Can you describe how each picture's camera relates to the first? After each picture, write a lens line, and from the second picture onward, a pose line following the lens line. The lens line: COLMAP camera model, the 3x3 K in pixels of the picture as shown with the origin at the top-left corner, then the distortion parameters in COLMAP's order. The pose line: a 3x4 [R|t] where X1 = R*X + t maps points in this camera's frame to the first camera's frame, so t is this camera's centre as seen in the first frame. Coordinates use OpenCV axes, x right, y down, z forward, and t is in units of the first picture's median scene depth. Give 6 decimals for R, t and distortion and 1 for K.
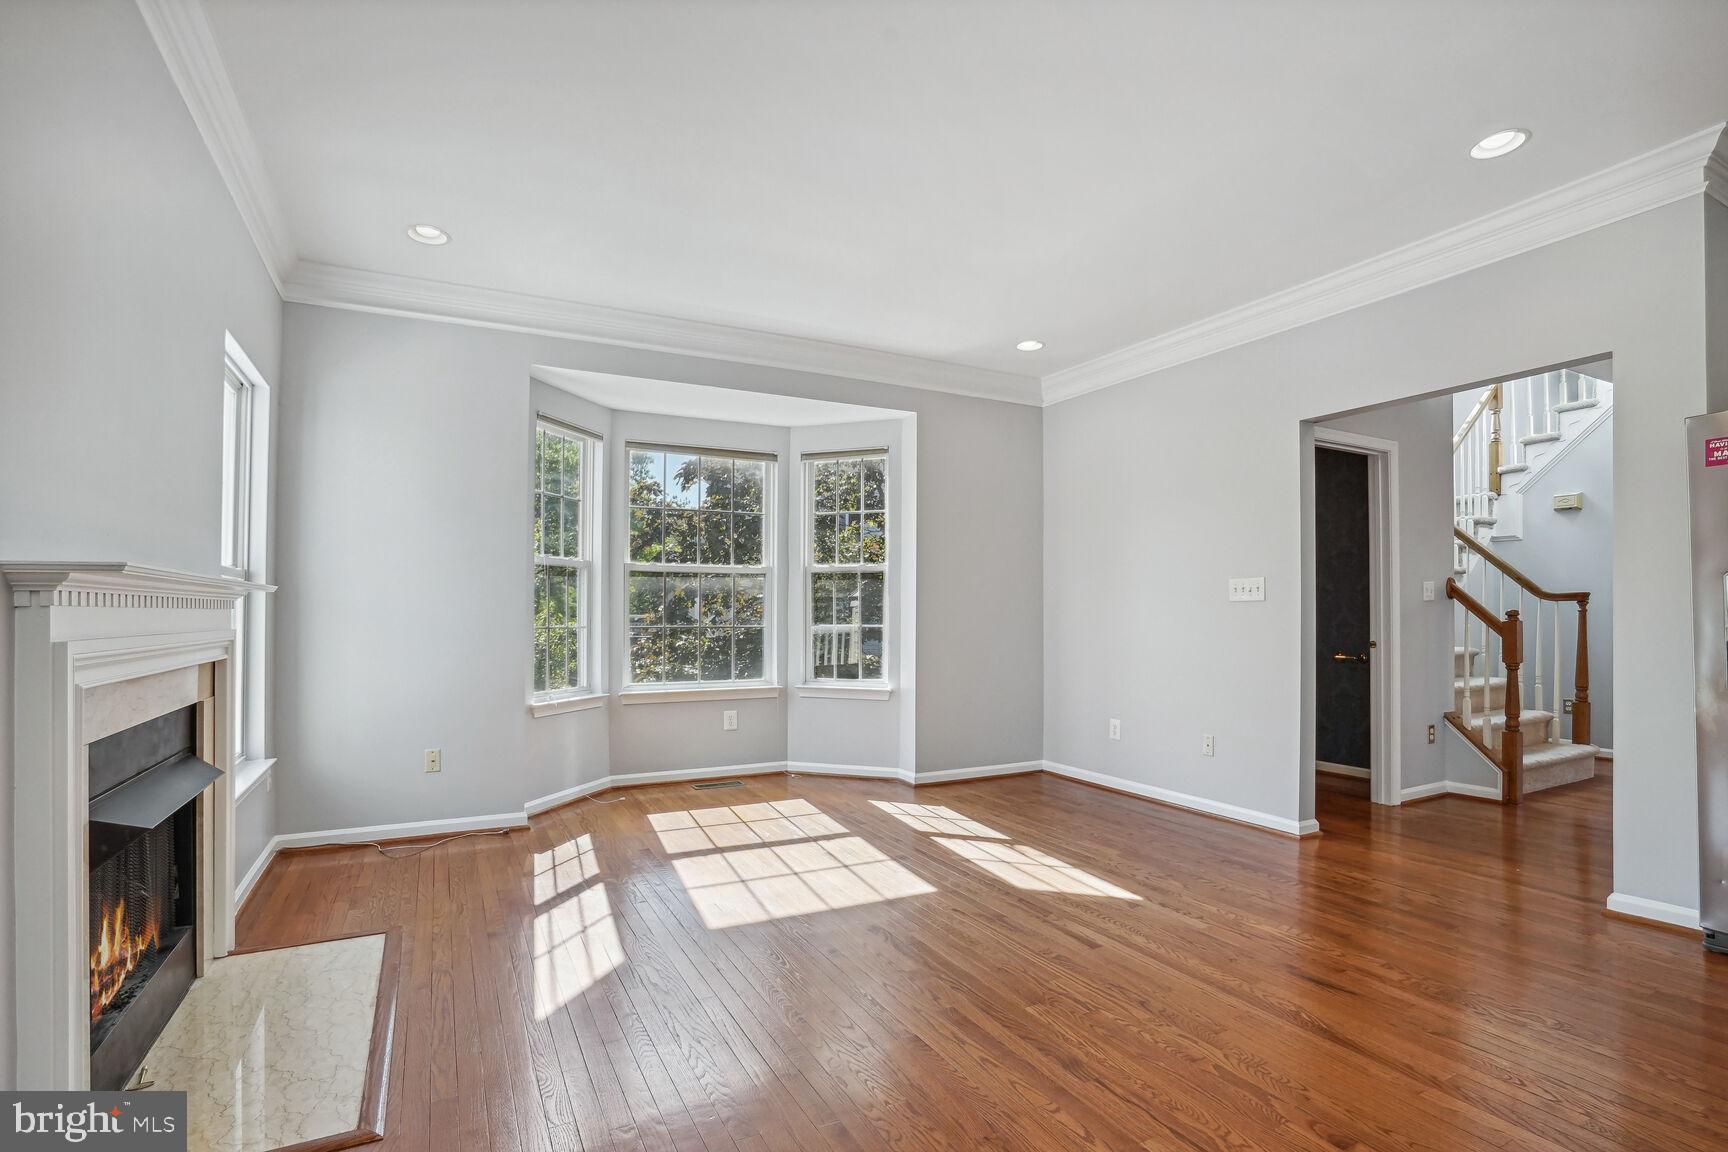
lens RADIAL K [[791.6, 0, 853.0], [0, 791.6, 588.6], [0, 0, 1]] dist [-0.030383, 0.000197]
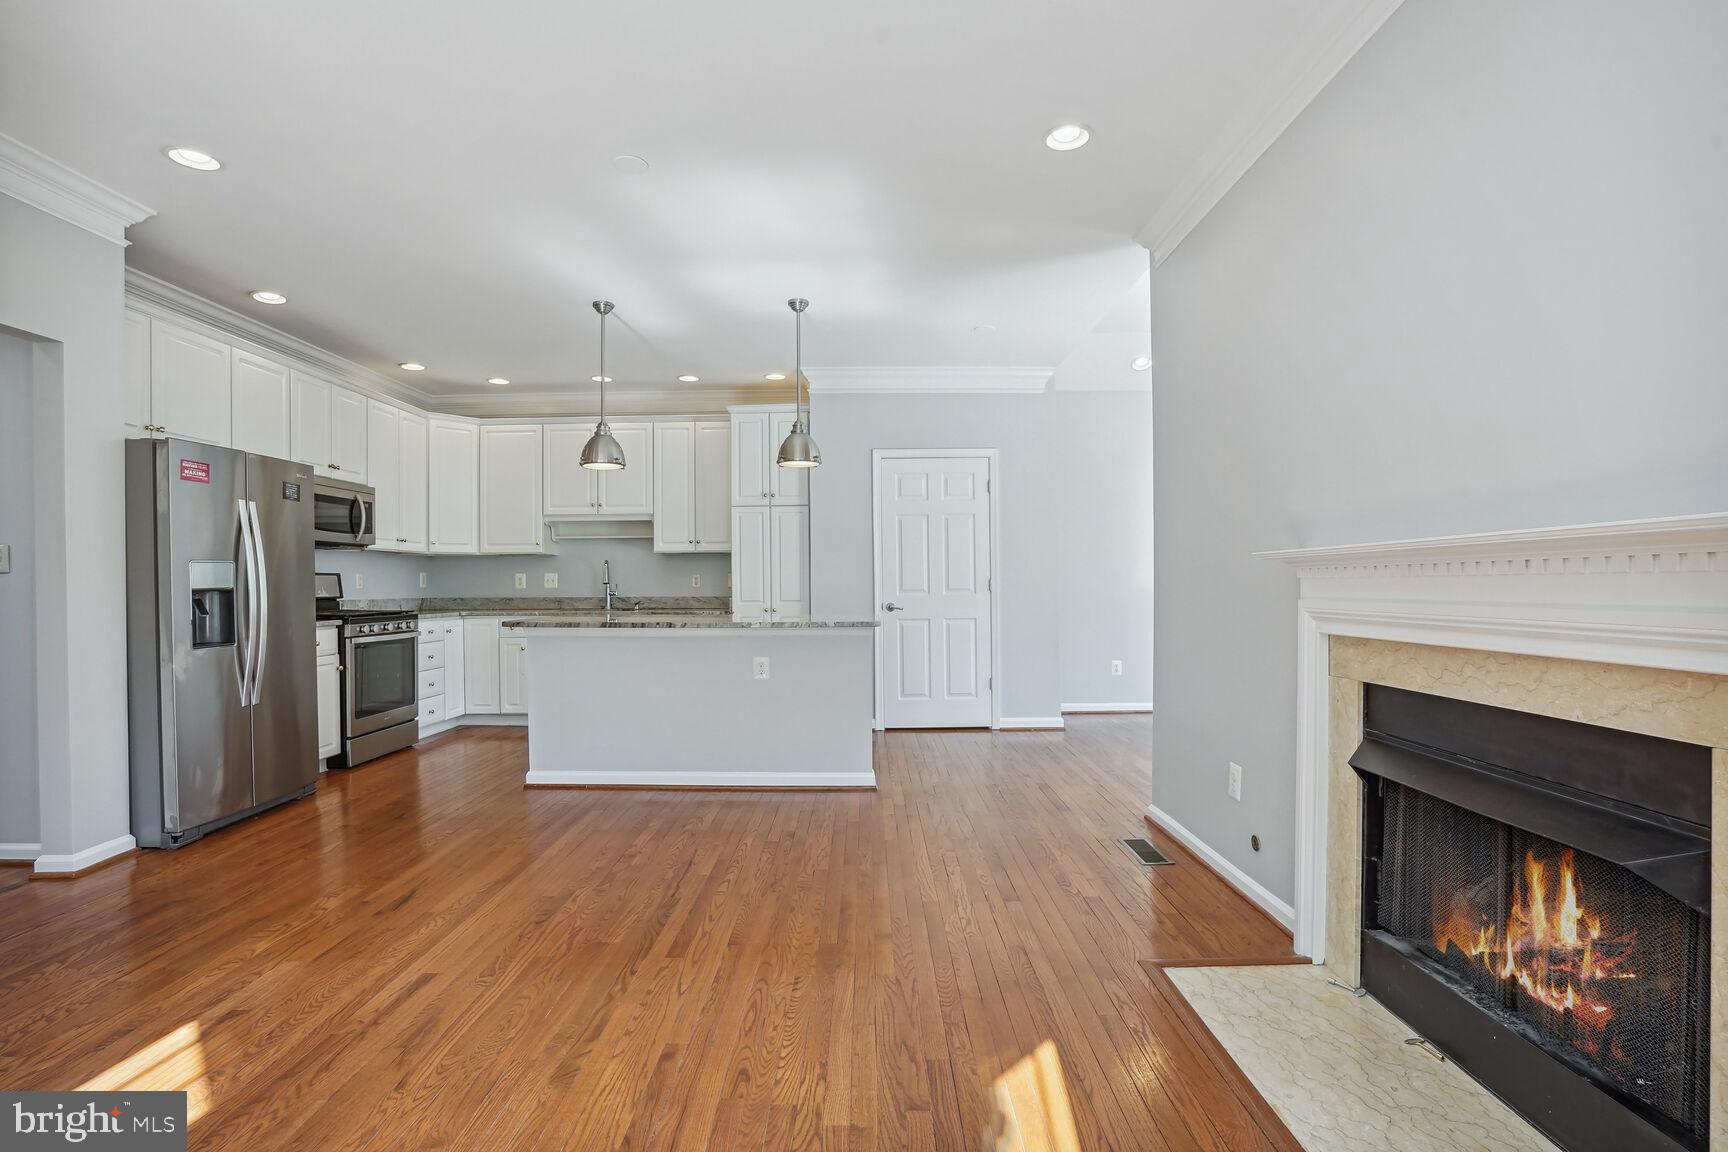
lens RADIAL K [[791.6, 0, 853.0], [0, 791.6, 588.6], [0, 0, 1]] dist [-0.030383, 0.000197]
pose [[-0.872871, 0.003914, 0.487935, -0.512830], [-0.003951, 0.999878, -0.015088, 0.041030], [-0.487935, -0.015098, -0.872749, 1.512309]]
